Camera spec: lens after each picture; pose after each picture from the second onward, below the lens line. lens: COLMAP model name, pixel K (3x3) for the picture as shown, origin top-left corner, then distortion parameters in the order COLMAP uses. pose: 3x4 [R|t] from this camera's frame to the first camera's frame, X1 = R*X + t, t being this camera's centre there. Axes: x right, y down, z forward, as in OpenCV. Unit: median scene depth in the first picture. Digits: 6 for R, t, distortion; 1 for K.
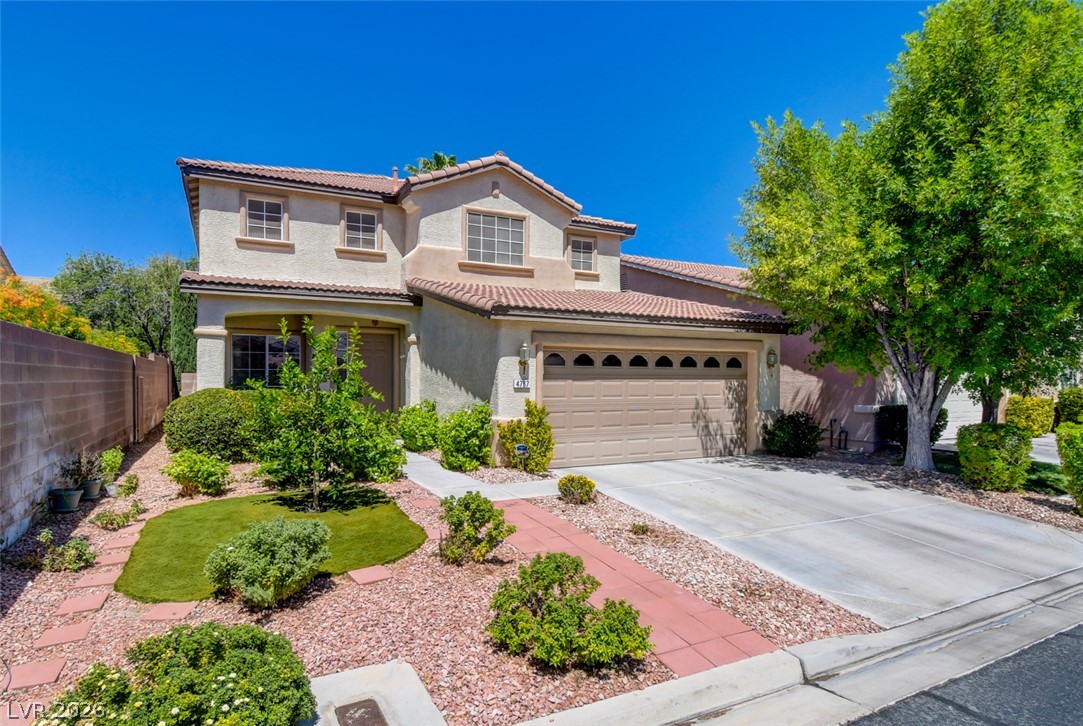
lens RADIAL K [[540.2, 0, 481.6], [0, 540.2, 381.6], [0, 0, 1]] dist [0.023355, -0.020660]
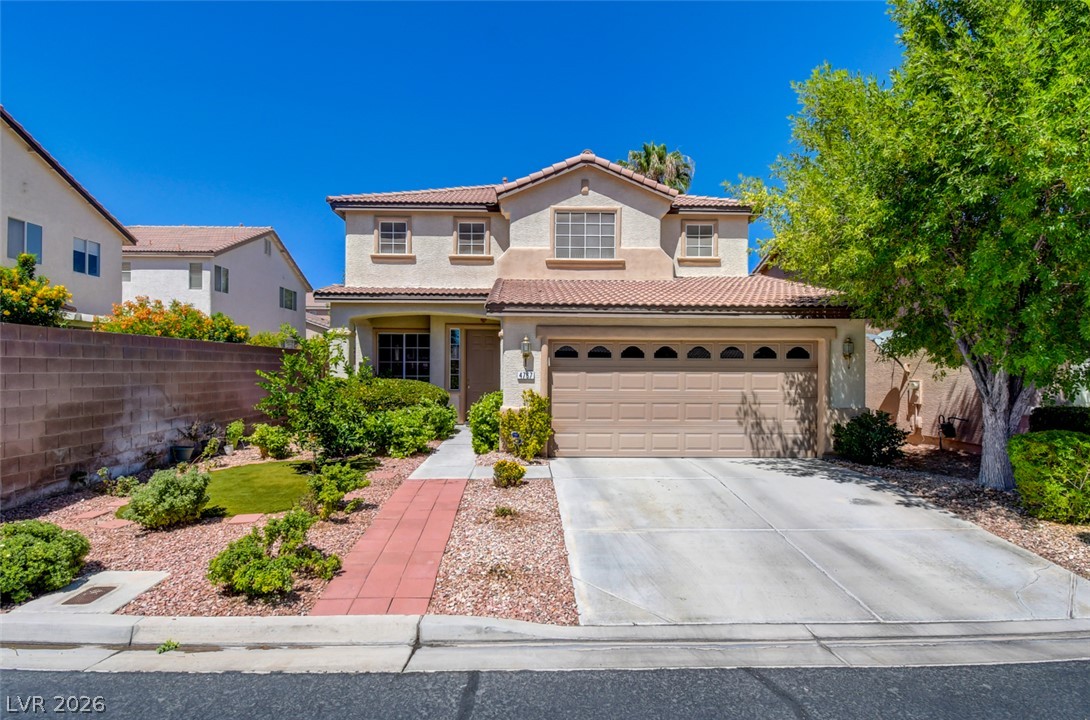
lens RADIAL K [[535.4, 0, 527.2], [0, 535.4, 368.2], [0, 0, 1]] dist [0.026275, -0.026962]
pose [[0.922345, 0.001136, -0.386365, 0.376689], [-0.004546, 0.999958, -0.007913, -0.001006], [0.386340, 0.009055, 0.922312, 0.021507]]
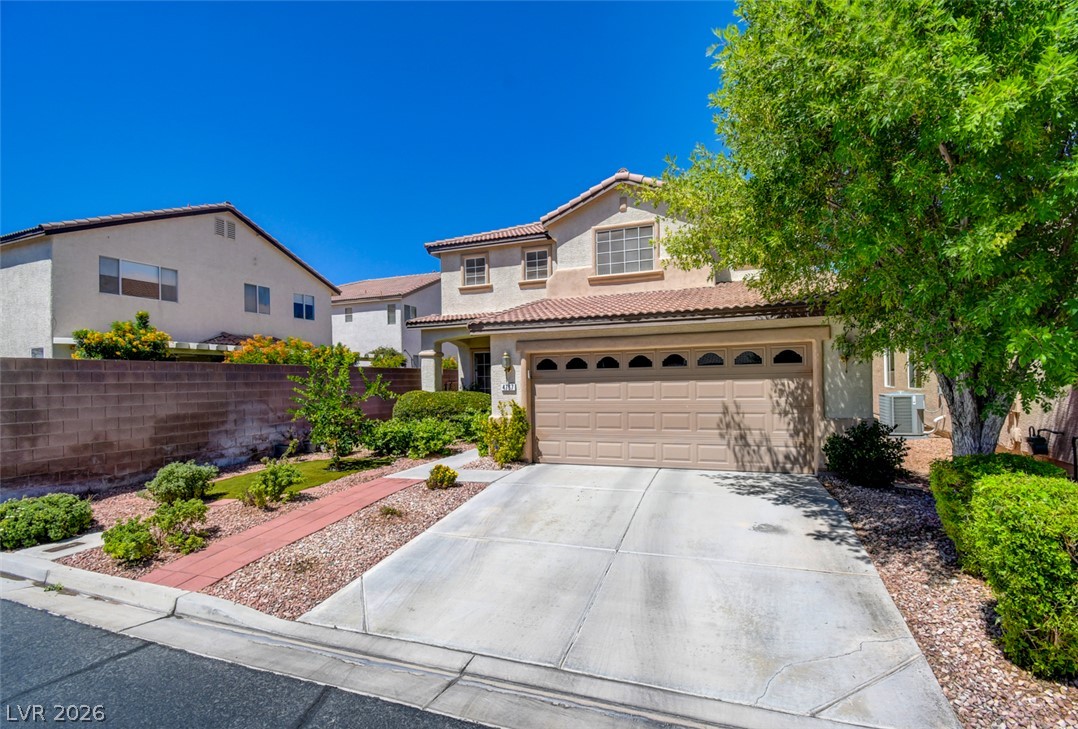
lens RADIAL K [[473.2, 0, 543.4], [0, 473.2, 379.5], [0, 0, 1]] dist [0.022036, -0.023830]
pose [[0.733303, -0.019050, -0.679635, 0.639893], [0.017816, 0.999803, -0.008800, -0.001782], [0.679668, -0.005655, 0.733498, 0.235430]]
